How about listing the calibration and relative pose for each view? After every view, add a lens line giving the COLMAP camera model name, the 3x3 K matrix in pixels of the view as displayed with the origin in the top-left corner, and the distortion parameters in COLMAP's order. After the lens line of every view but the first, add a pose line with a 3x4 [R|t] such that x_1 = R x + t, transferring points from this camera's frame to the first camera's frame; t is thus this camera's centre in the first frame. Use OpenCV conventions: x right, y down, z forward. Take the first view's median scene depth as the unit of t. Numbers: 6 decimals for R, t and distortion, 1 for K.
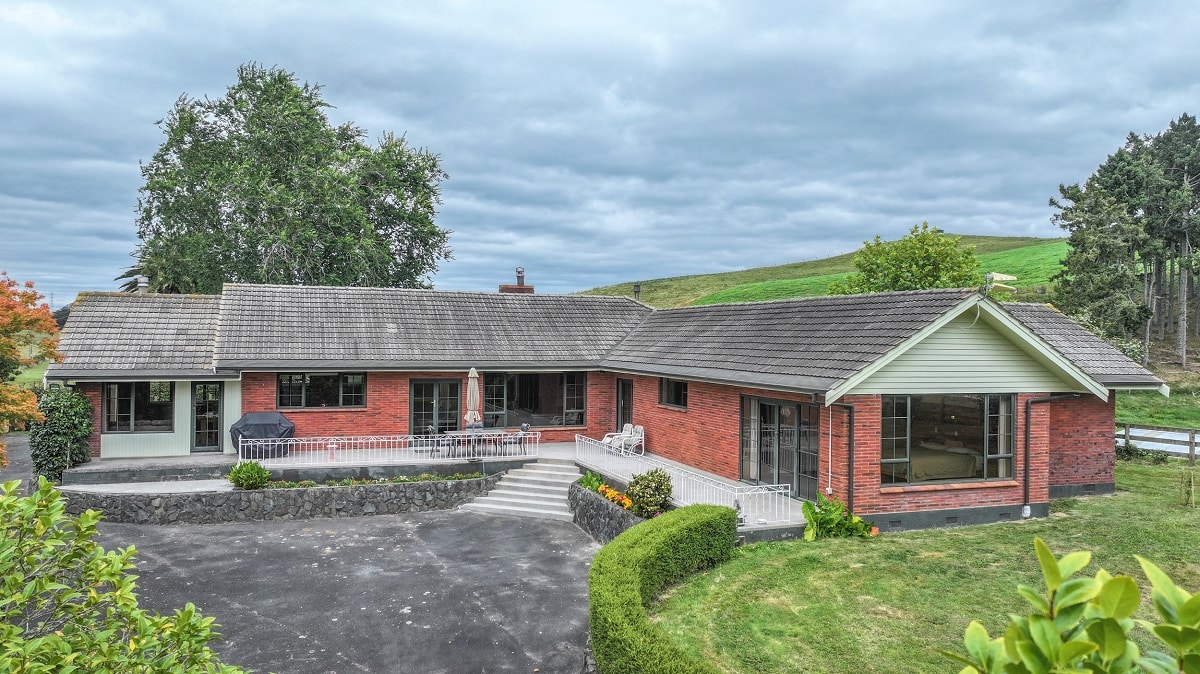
lens RADIAL K [[854.7, 0, 600.0], [0, 854.7, 337.0], [0, 0, 1]] dist [-0.002683, -0.000308]
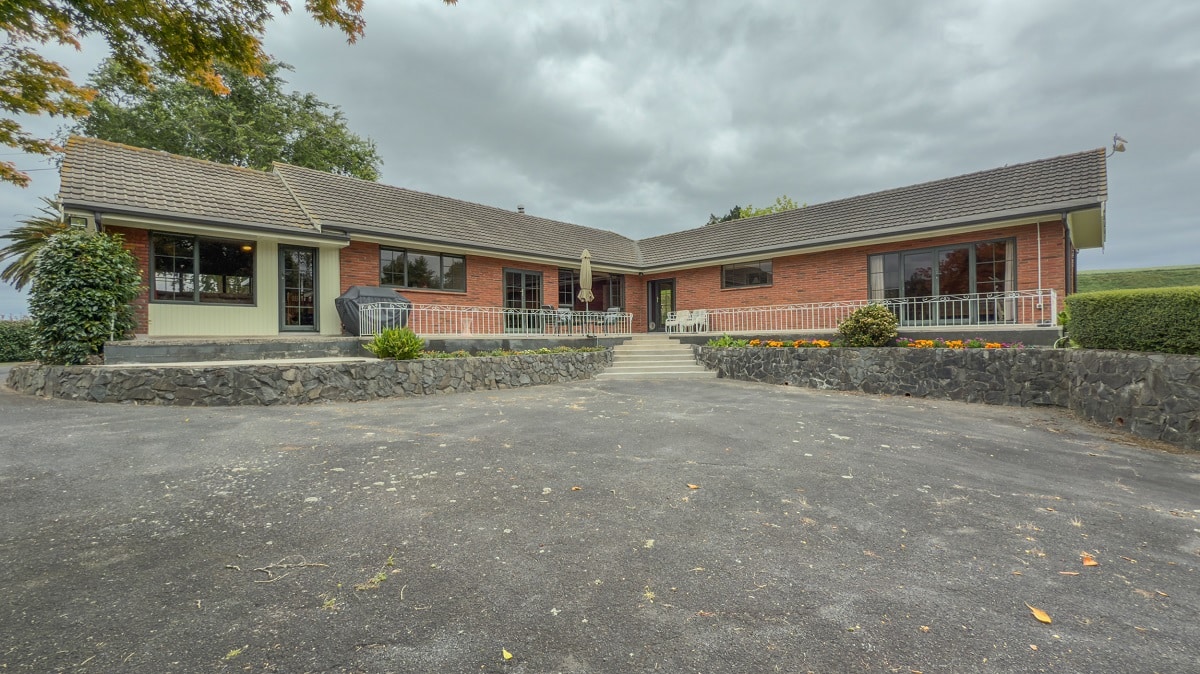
lens RADIAL K [[494.3, 0, 600.0], [0, 494.3, 337.0], [0, 0, 1]] dist [-0.002034, -0.000274]
pose [[0.911976, -0.022467, 0.409627, -0.420922], [0.022164, 0.999739, 0.005488, 0.154347], [-0.409644, 0.004074, 0.912237, 0.473867]]
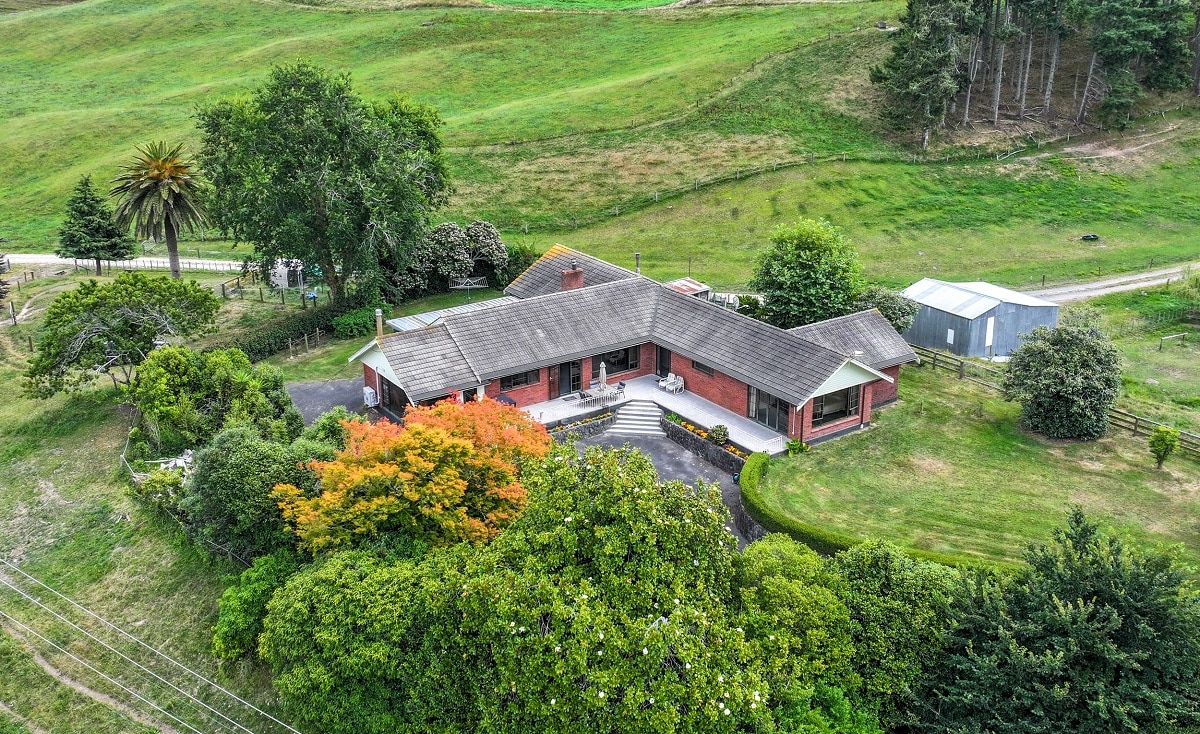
lens RADIAL K [[1079.0, 0, 600.0], [0, 1079.0, 367.0], [0, 0, 1]] dist [-0.122407, -0.001333]
pose [[0.973075, -0.102431, 0.206479, -0.716774], [0.028471, 0.942381, 0.333328, -0.834090], [-0.228725, -0.318474, 0.919923, -1.354149]]
